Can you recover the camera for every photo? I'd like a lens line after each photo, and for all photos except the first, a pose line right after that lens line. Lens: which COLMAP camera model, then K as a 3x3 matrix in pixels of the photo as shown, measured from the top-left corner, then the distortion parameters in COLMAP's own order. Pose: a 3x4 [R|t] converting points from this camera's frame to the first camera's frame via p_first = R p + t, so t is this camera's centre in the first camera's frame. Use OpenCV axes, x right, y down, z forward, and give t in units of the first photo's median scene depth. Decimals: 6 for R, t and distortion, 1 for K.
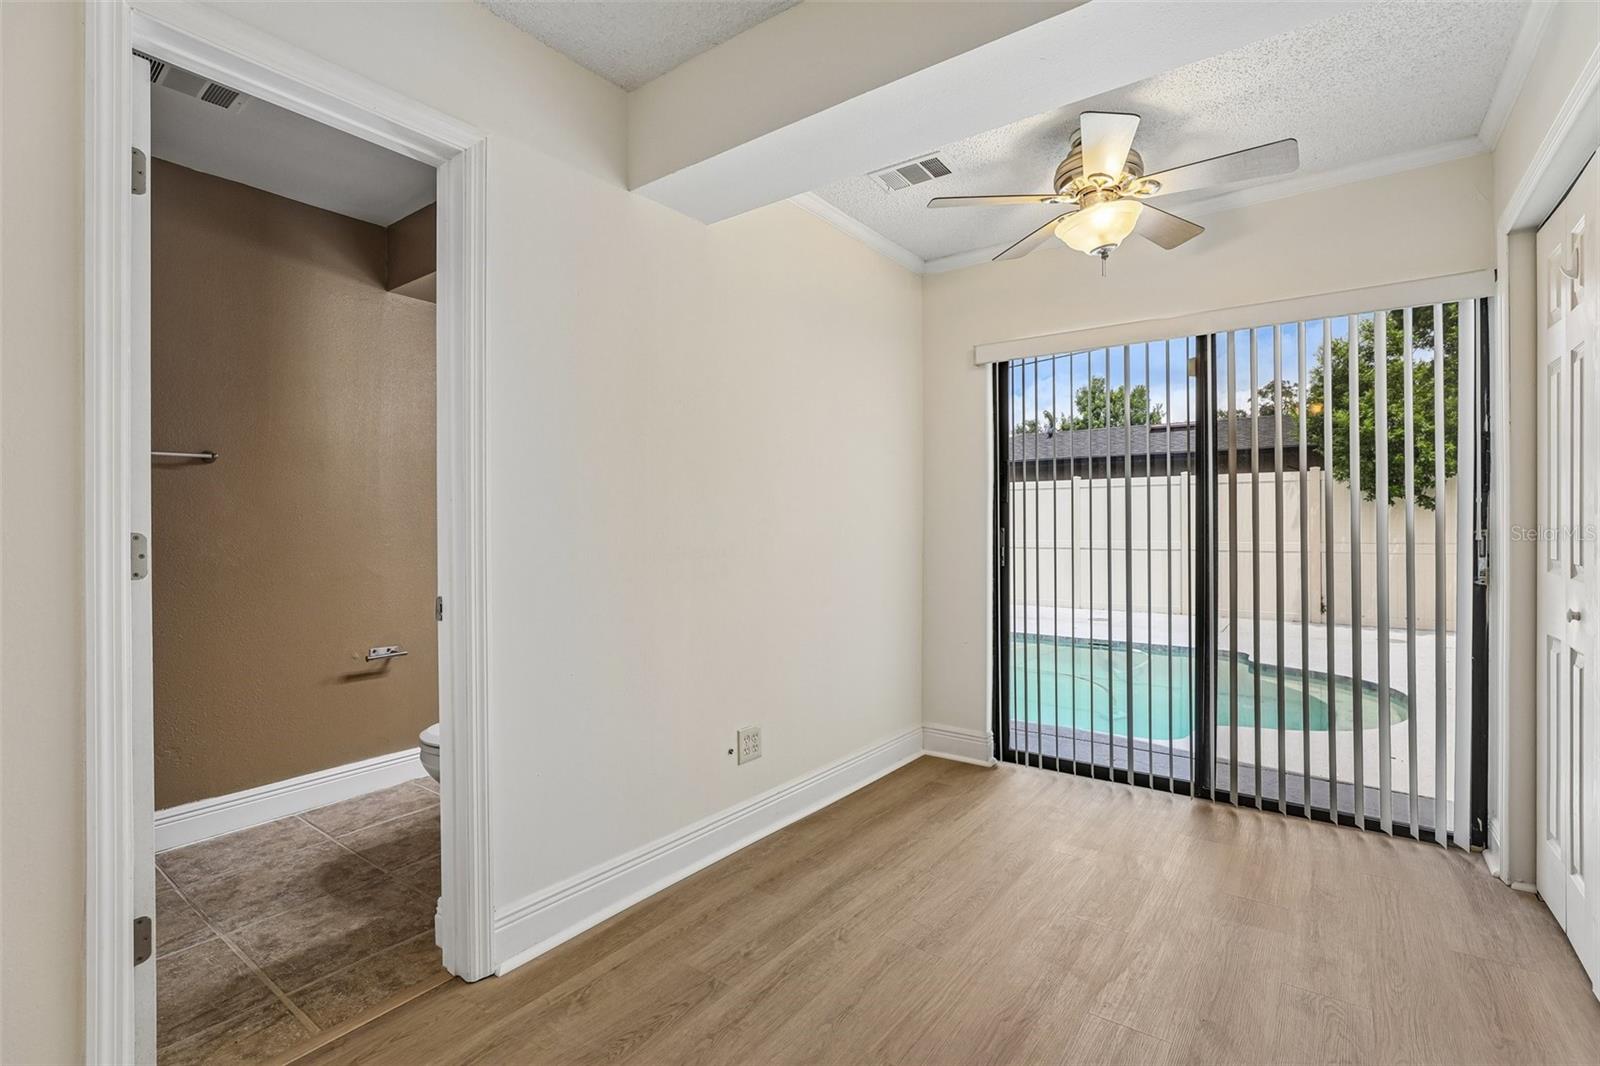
lens RADIAL K [[728.5, 0, 798.8], [0, 728.5, 524.9], [0, 0, 1]] dist [-0.049523, 0.015183]
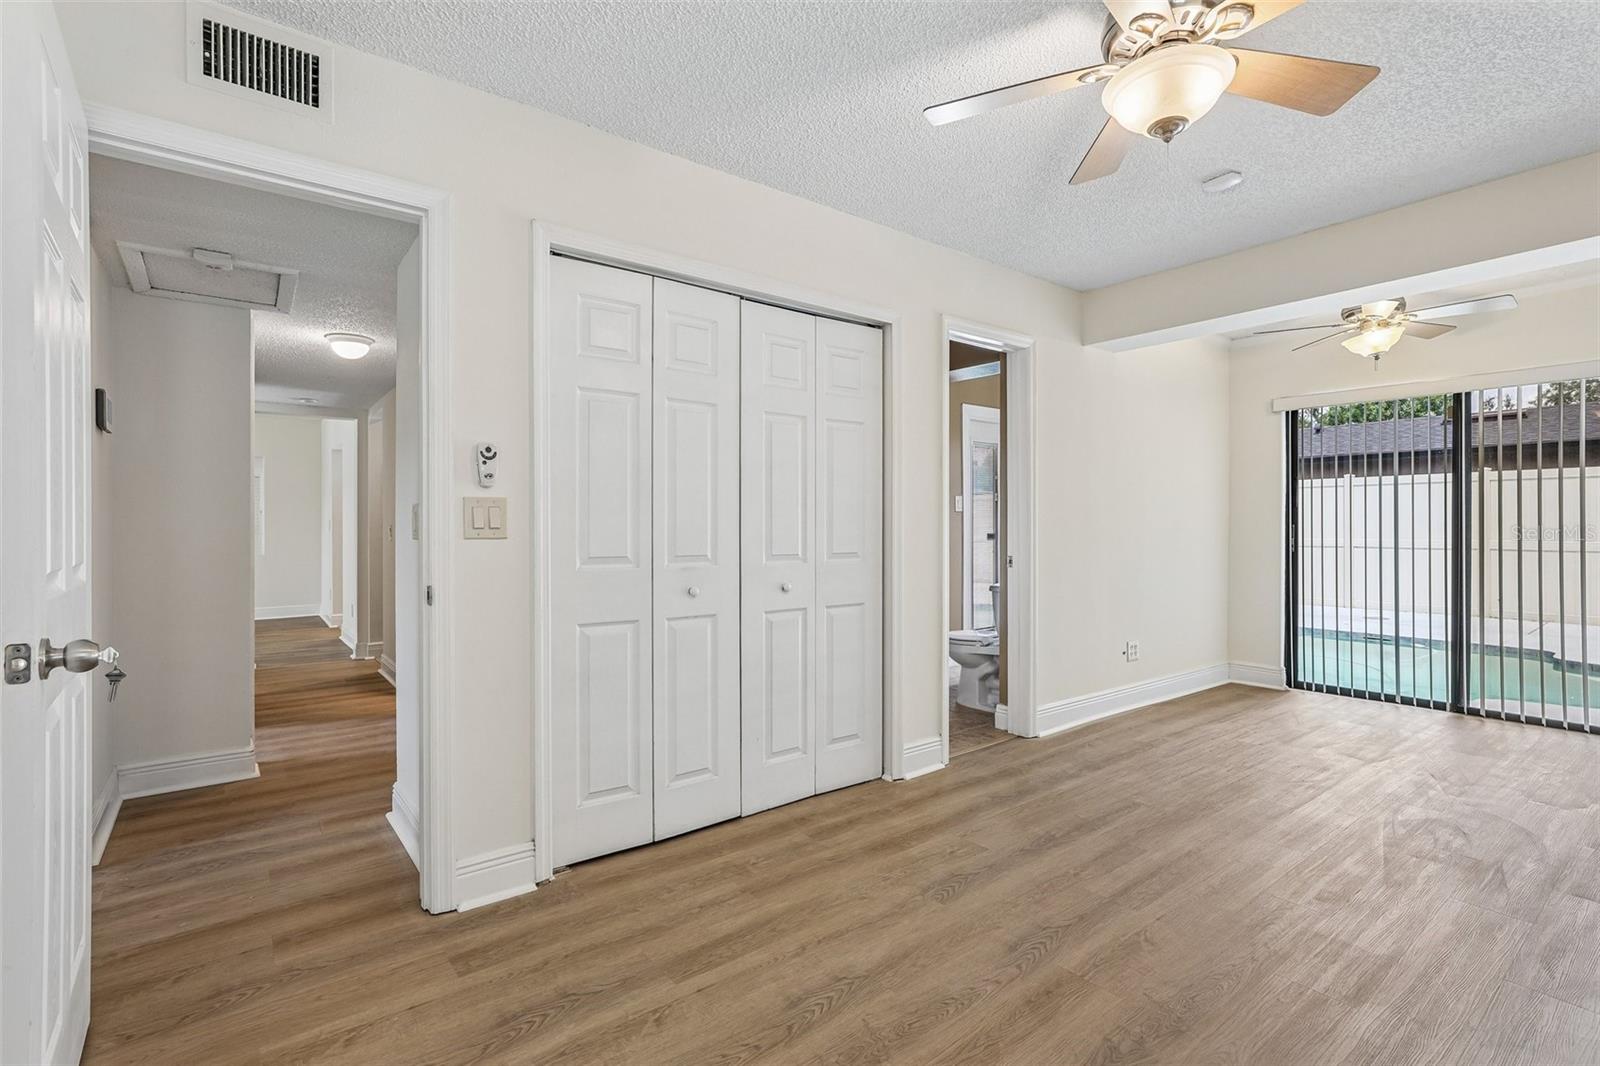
lens RADIAL K [[744.2, 0, 798.5], [0, 744.2, 523.2], [0, 0, 1]] dist [-0.018485, 0.010147]
pose [[0.962901, 0.003623, -0.269831, -0.296175], [-0.002866, 0.999991, 0.003197, -0.003056], [0.269840, -0.002305, 0.962902, -0.745864]]
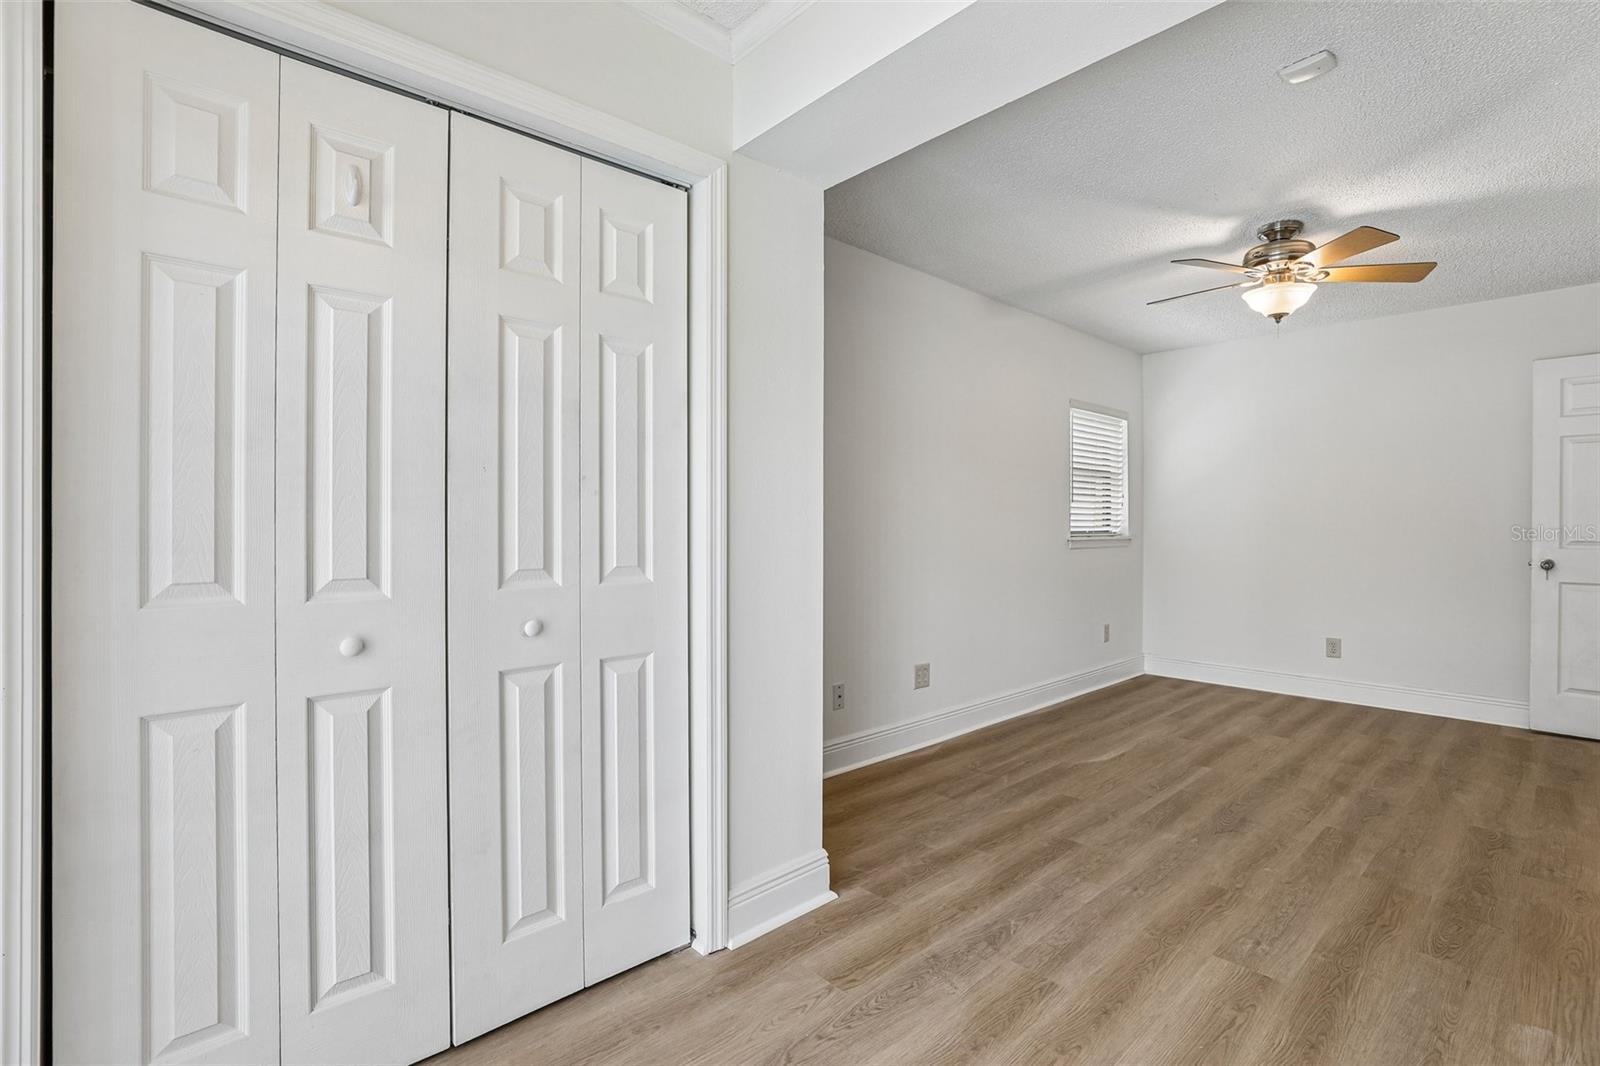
lens RADIAL K [[744.2, 0, 798.5], [0, 744.2, 523.2], [0, 0, 1]] dist [-0.018485, 0.010147]
pose [[-0.982317, 0.001950, 0.187215, 0.272567], [0.000329, 0.999962, -0.008689, -0.001567], [-0.187225, -0.008473, -0.982281, 0.967196]]
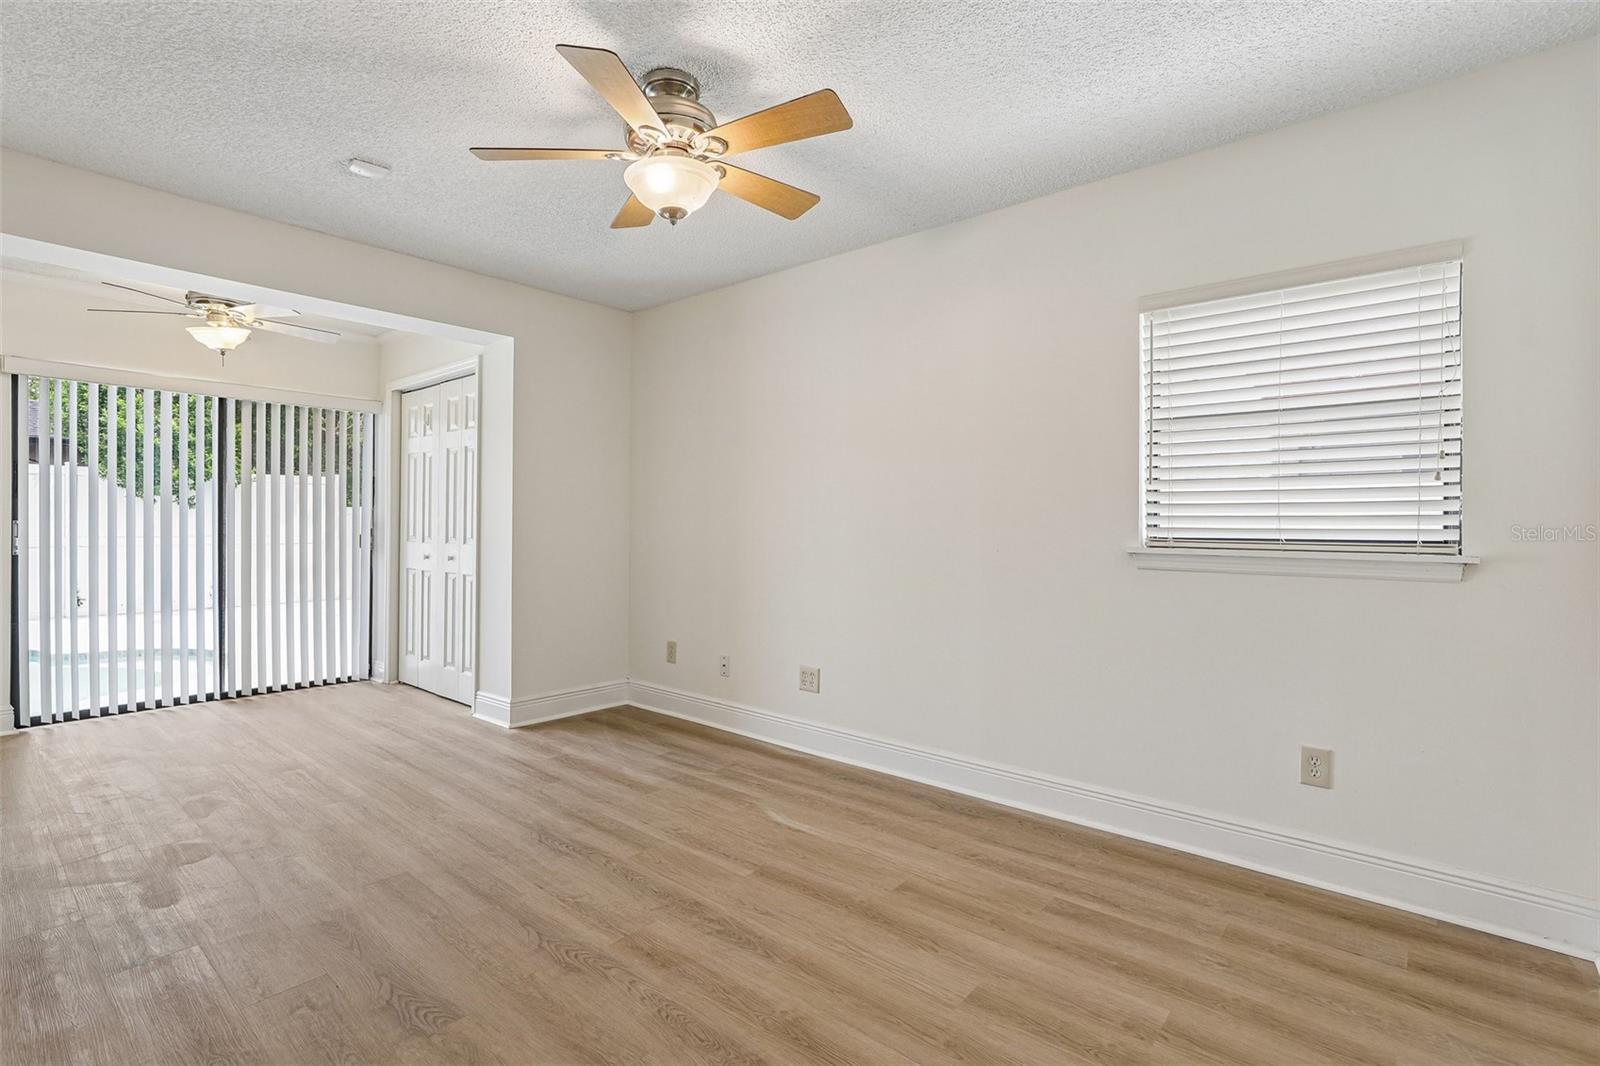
lens RADIAL K [[744.2, 0, 798.5], [0, 744.2, 523.2], [0, 0, 1]] dist [-0.018485, 0.010147]
pose [[0.082017, 0.010324, 0.996577, -0.861018], [-0.011823, 0.999886, -0.009385, 0.002157], [-0.996561, -0.011013, 0.082130, -0.327928]]
